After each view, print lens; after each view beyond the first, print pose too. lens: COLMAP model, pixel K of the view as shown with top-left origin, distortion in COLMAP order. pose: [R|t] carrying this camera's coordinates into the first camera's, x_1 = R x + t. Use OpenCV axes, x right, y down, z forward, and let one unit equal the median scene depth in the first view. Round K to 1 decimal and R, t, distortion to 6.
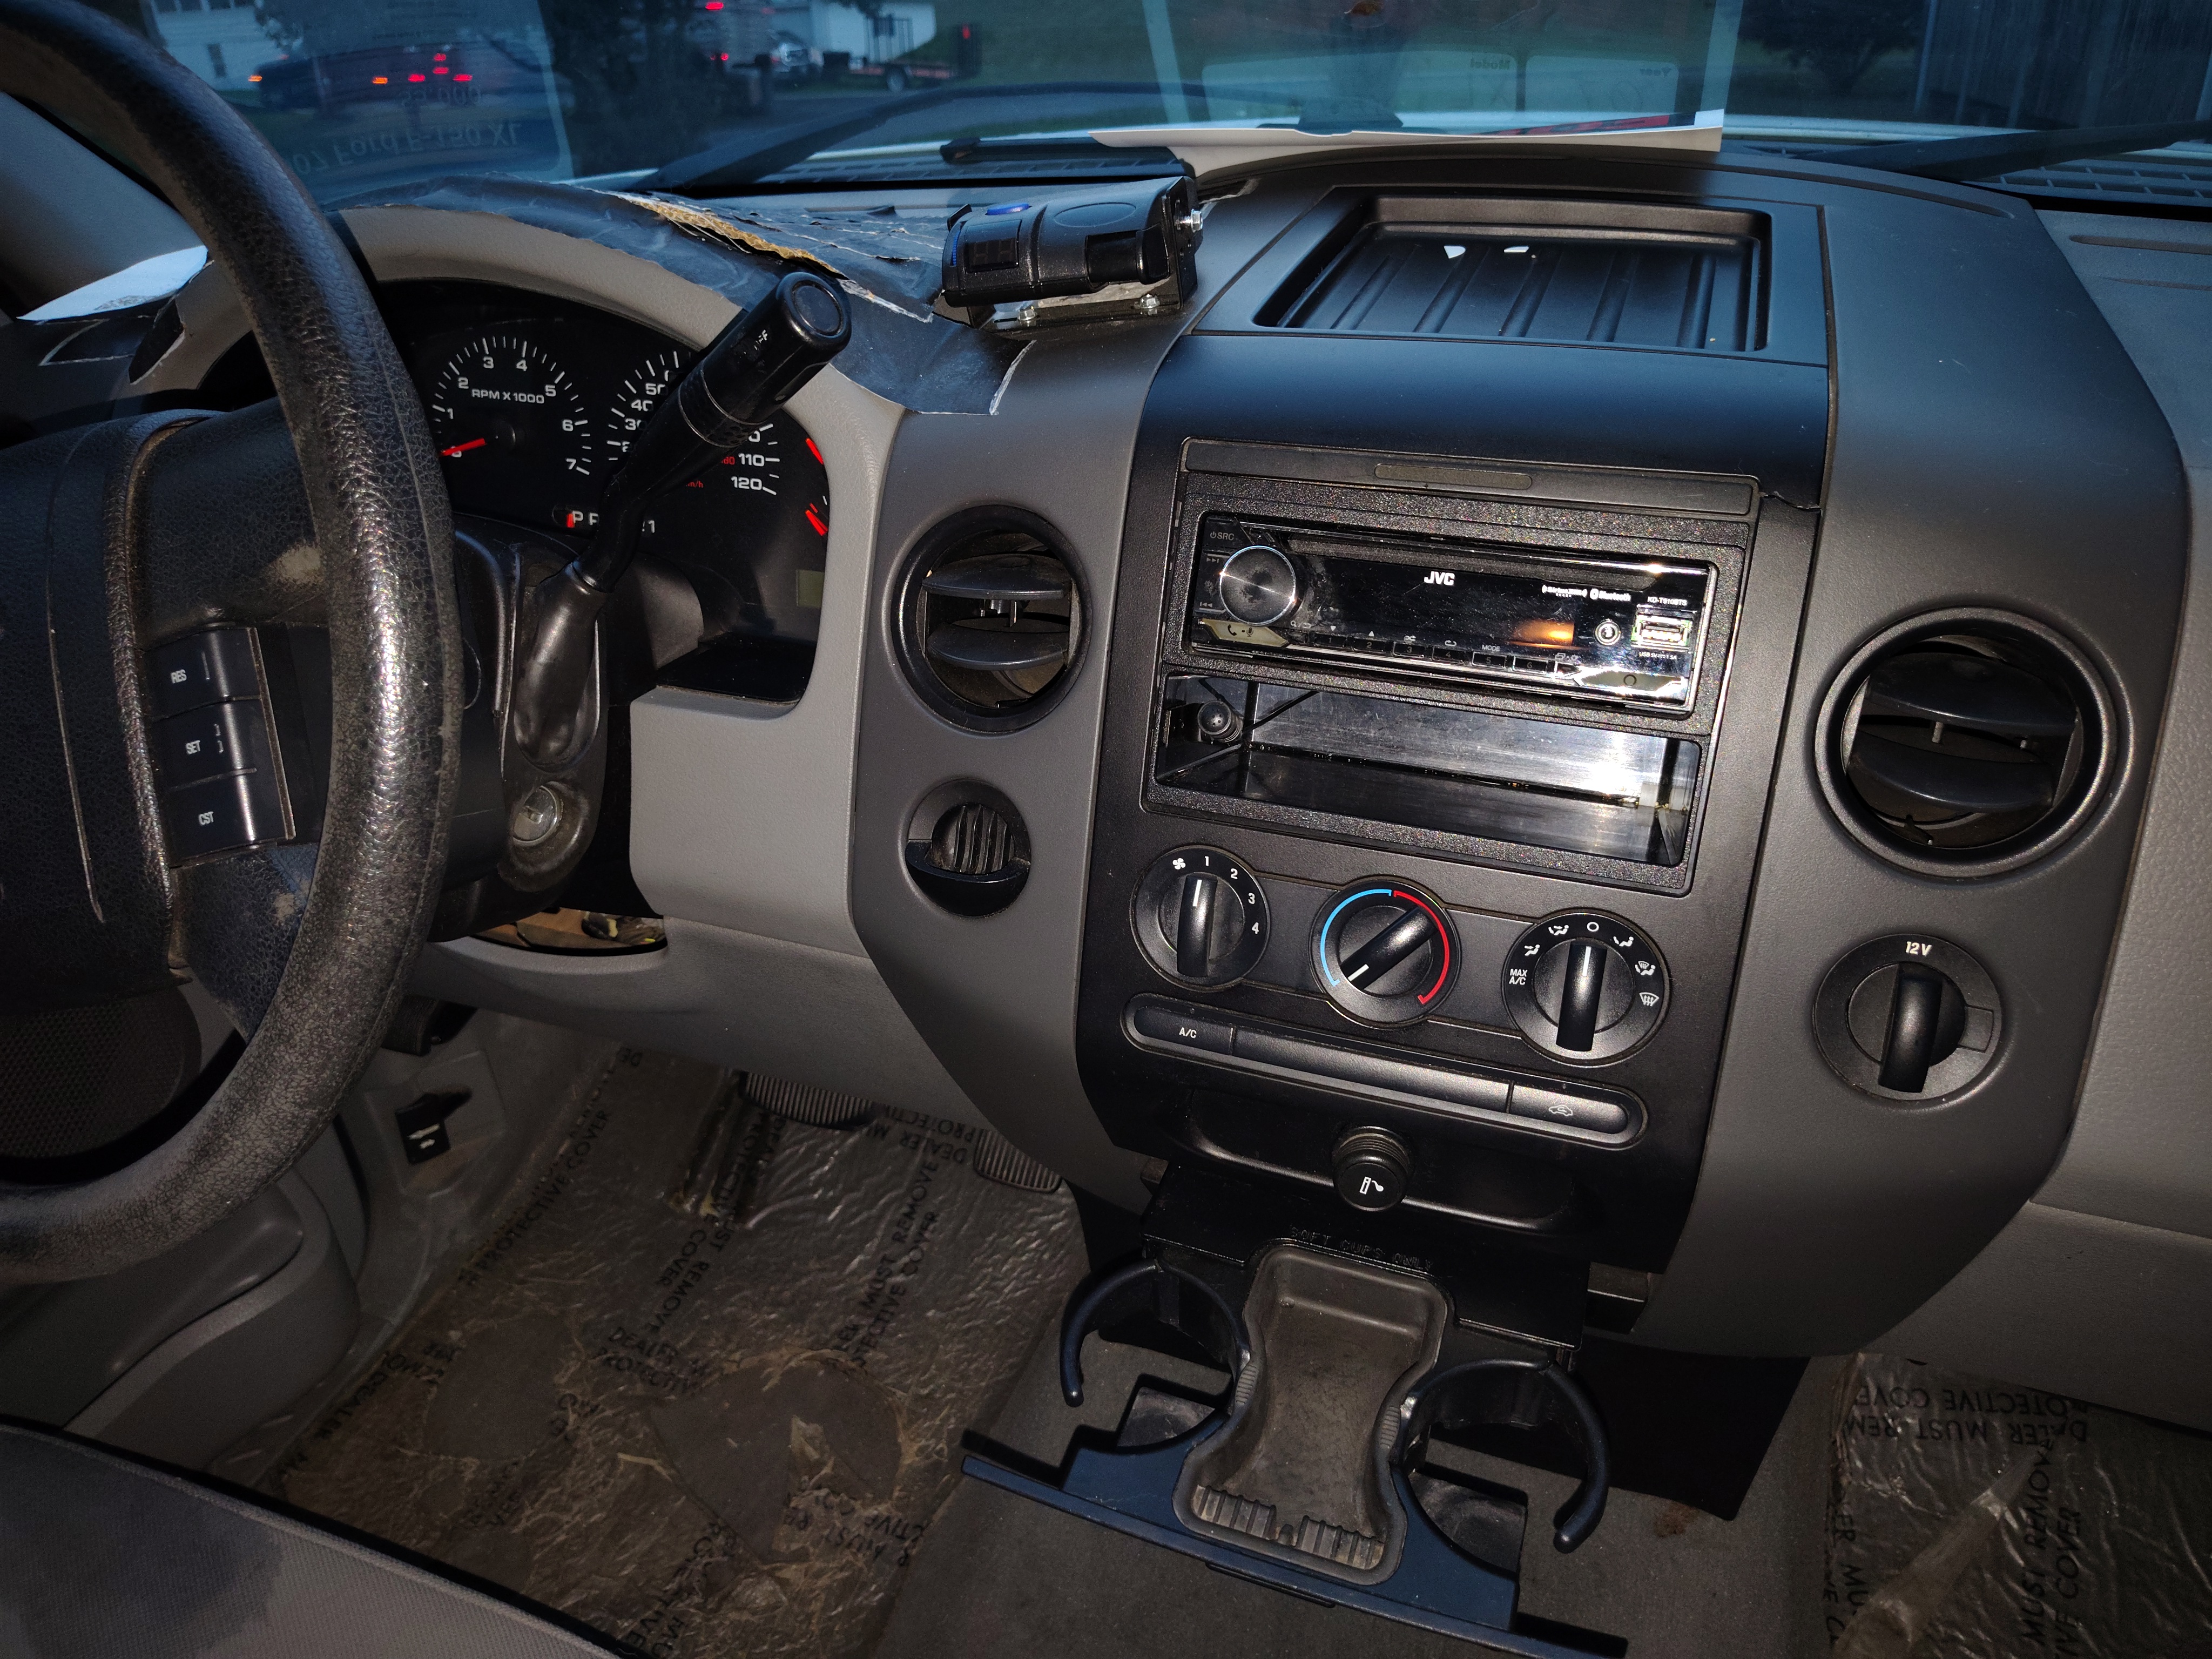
lens RADIAL K [[1535.0, 0, 1104.7], [0, 1535.0, 823.4], [0, 0, 1]] dist [0.071534, -0.109685]
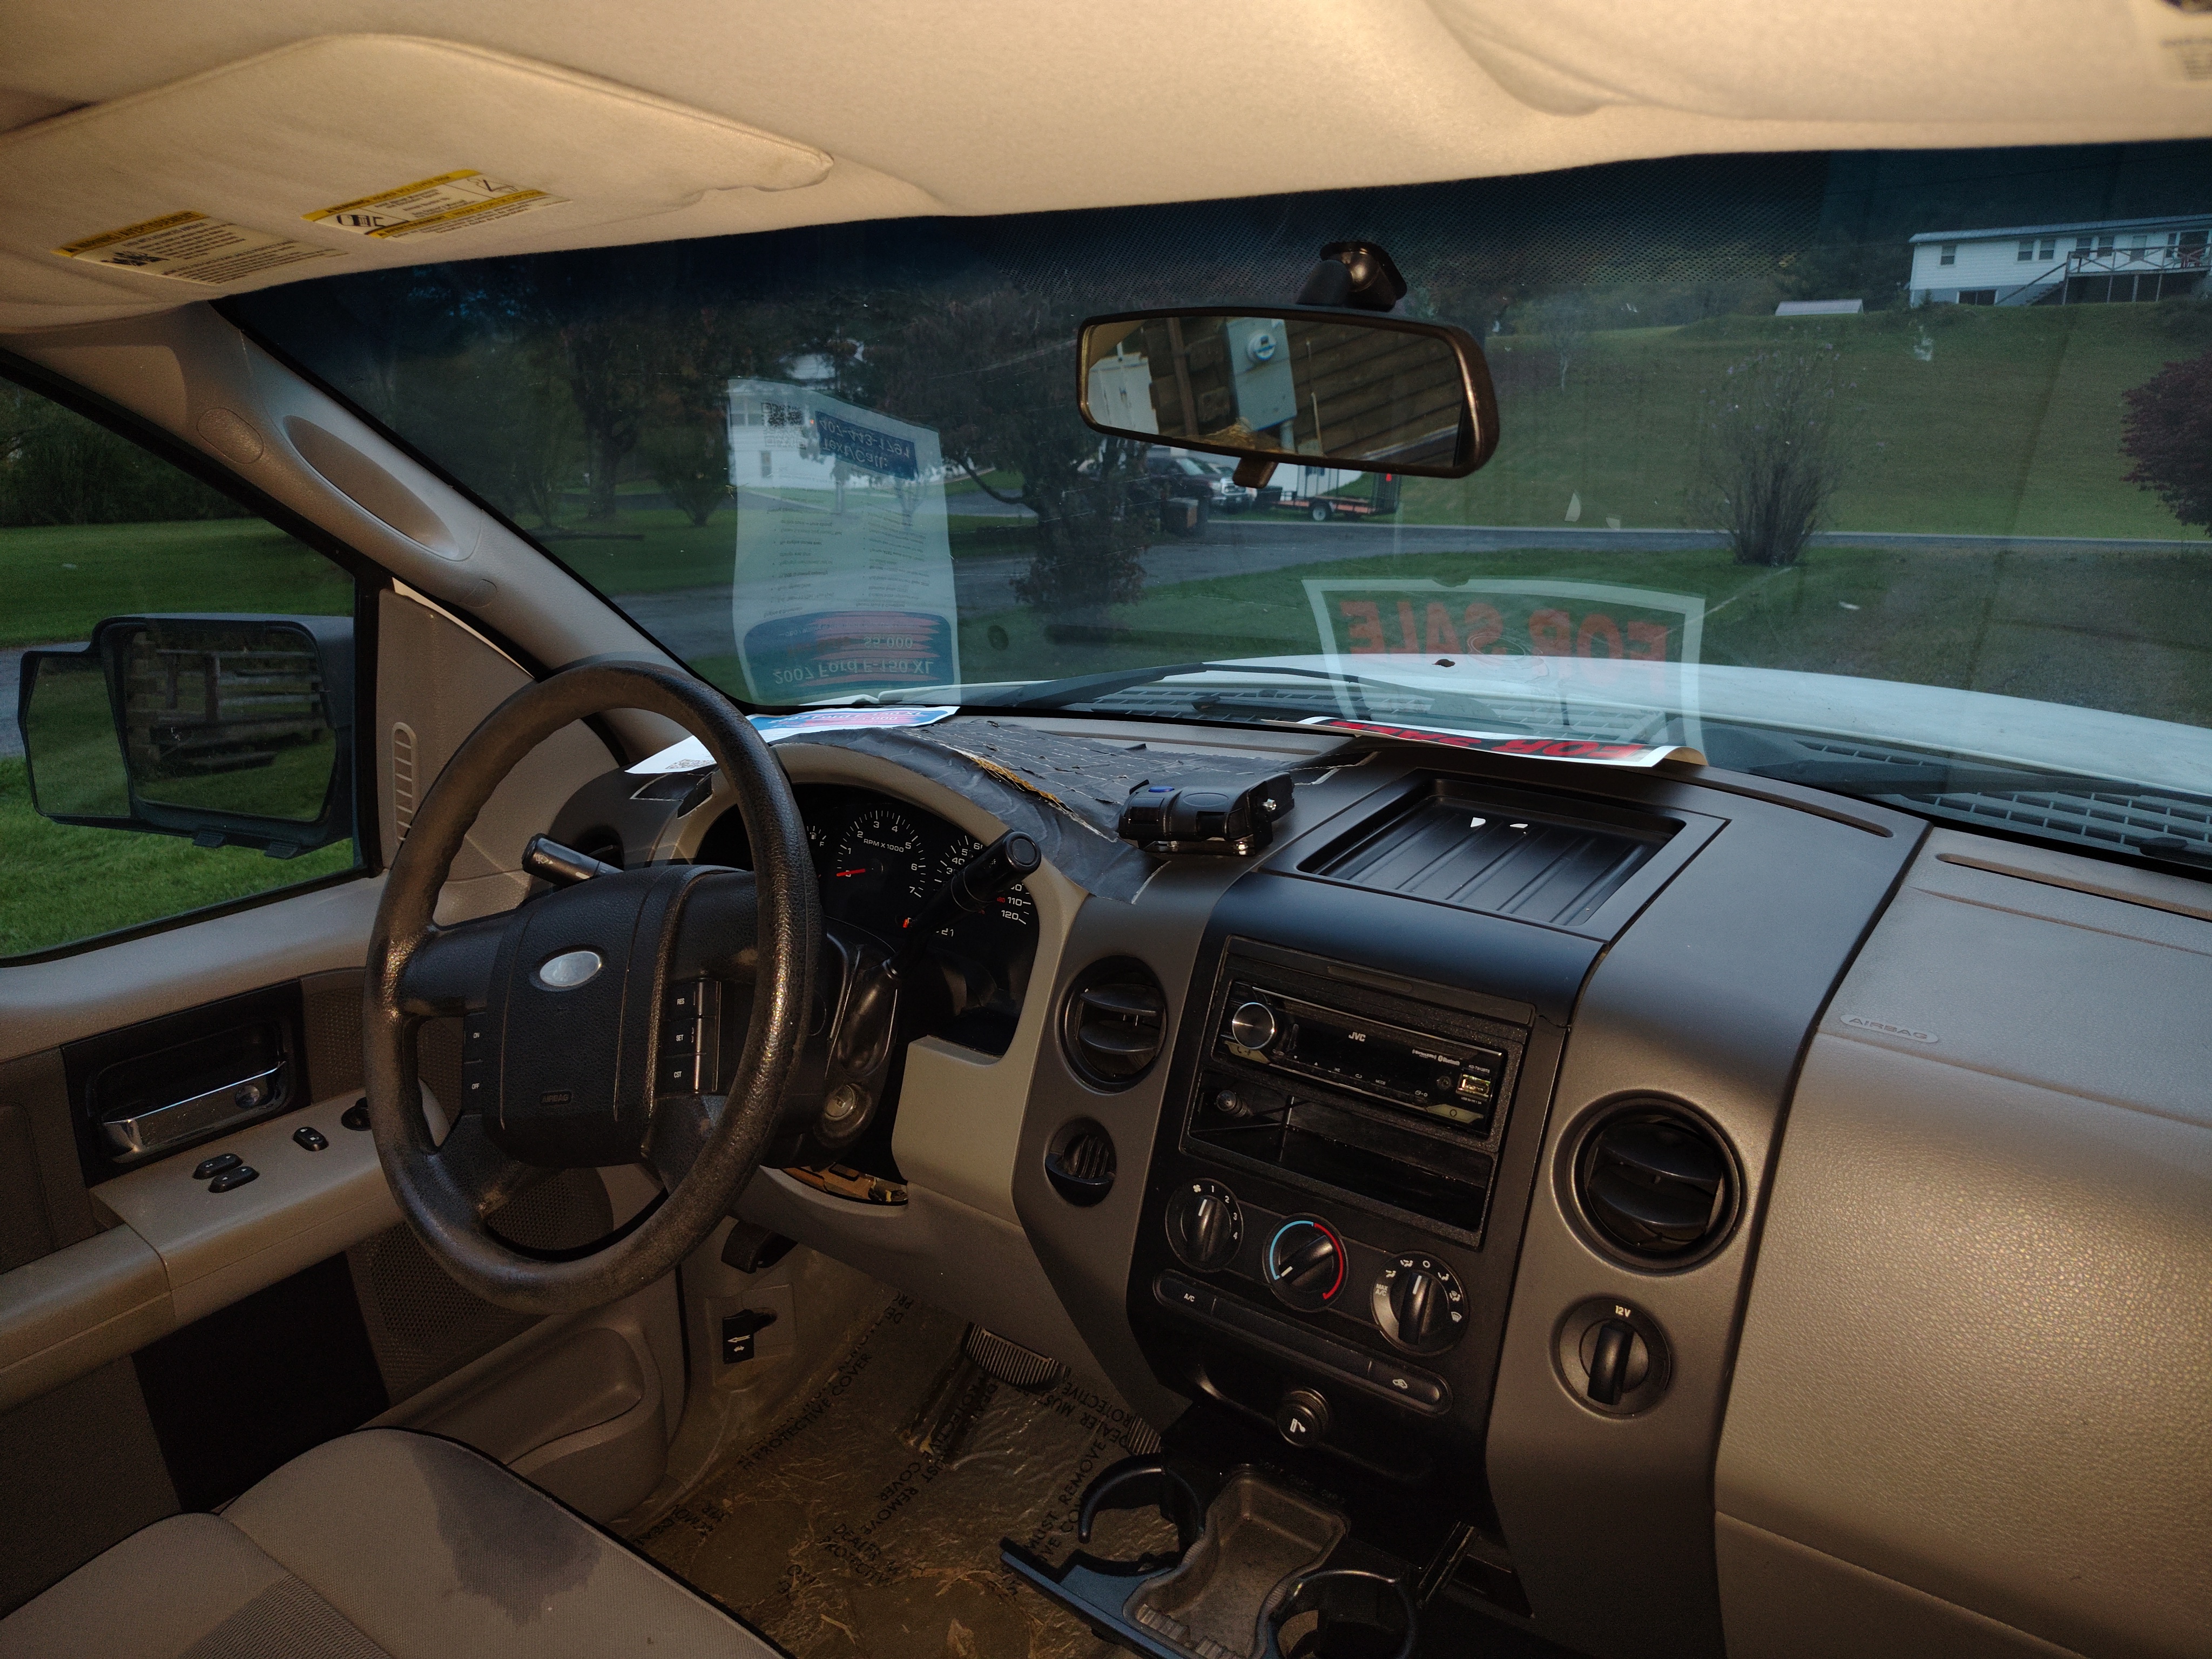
lens RADIAL K [[1535.0, 0, 1104.7], [0, 1535.0, 823.4], [0, 0, 1]] dist [0.071534, -0.109685]
pose [[0.964650, 0.101355, -0.243264, 0.231489], [-0.156646, 0.962839, -0.220007, 0.021463], [0.211925, 0.250336, 0.944680, -0.486130]]
